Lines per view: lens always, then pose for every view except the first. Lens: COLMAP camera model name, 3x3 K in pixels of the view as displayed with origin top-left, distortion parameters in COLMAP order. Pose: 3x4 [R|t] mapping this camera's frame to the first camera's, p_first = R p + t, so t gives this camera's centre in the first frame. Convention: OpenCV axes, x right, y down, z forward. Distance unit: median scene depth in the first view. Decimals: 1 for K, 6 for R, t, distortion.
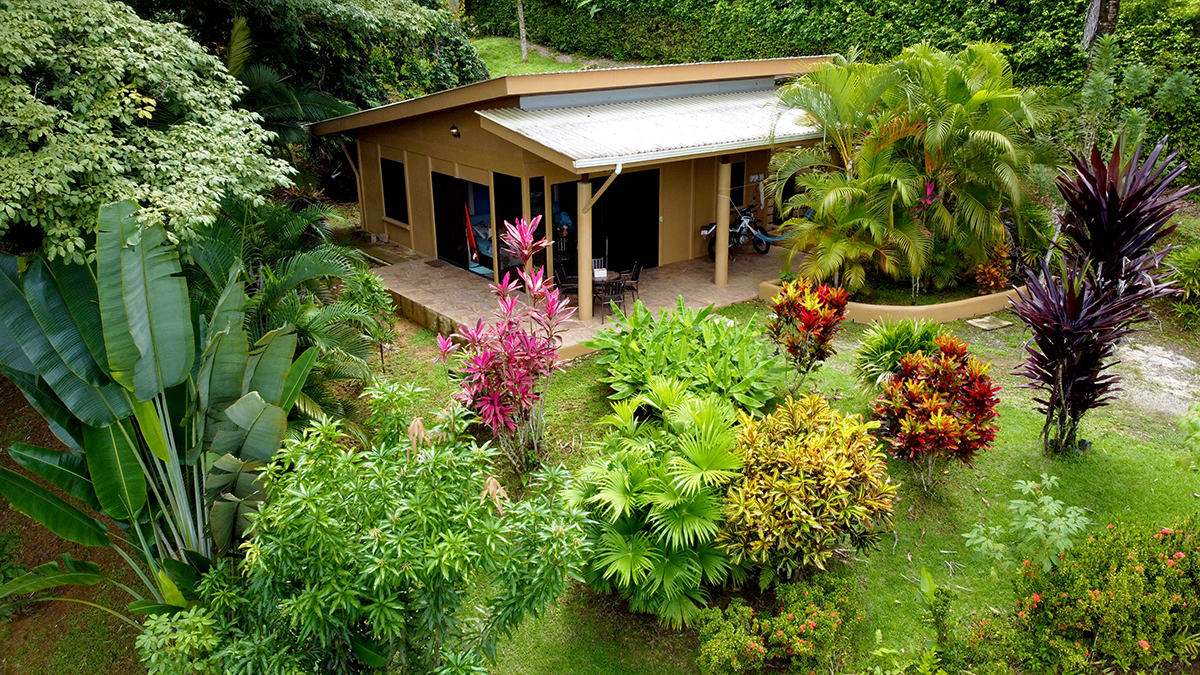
lens RADIAL K [[892.4, 0, 598.8], [0, 892.4, 322.5], [0, 0, 1]] dist [0.004461, -0.002079]
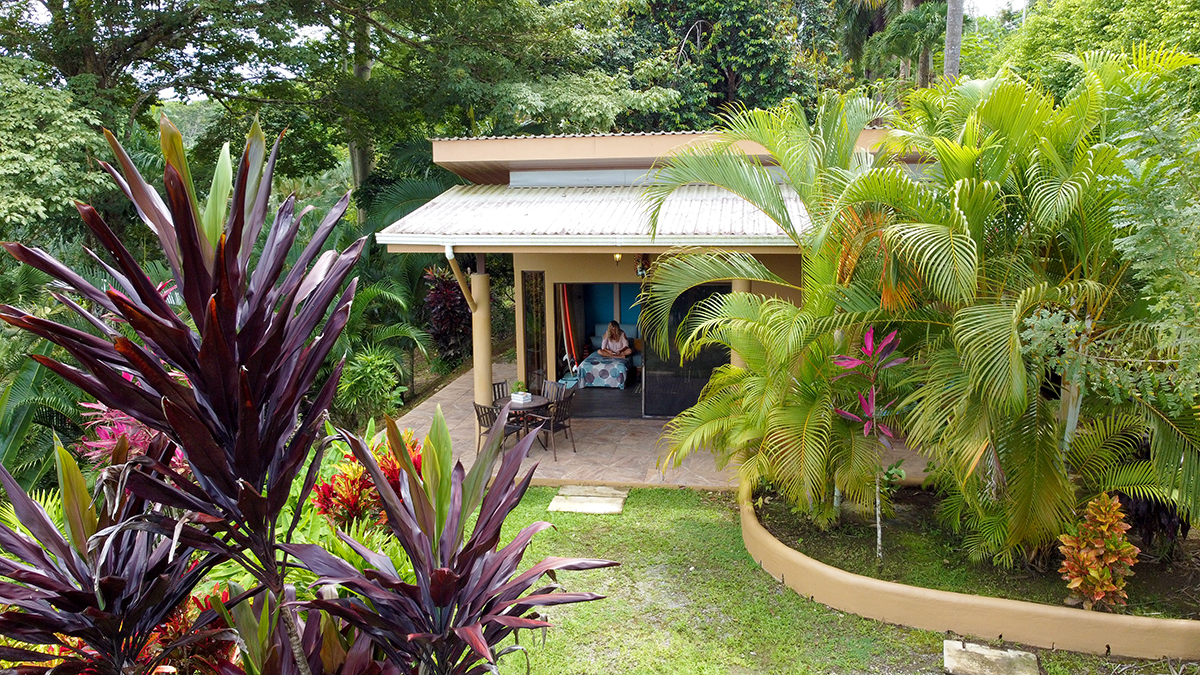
lens RADIAL K [[892.4, 0, 598.8], [0, 892.4, 322.5], [0, 0, 1]] dist [0.004461, -0.002079]
pose [[0.682380, 0.126178, -0.720025, 0.565956], [-0.233194, 0.971101, -0.050826, -0.090001], [0.692804, 0.202588, 0.692084, 0.493308]]
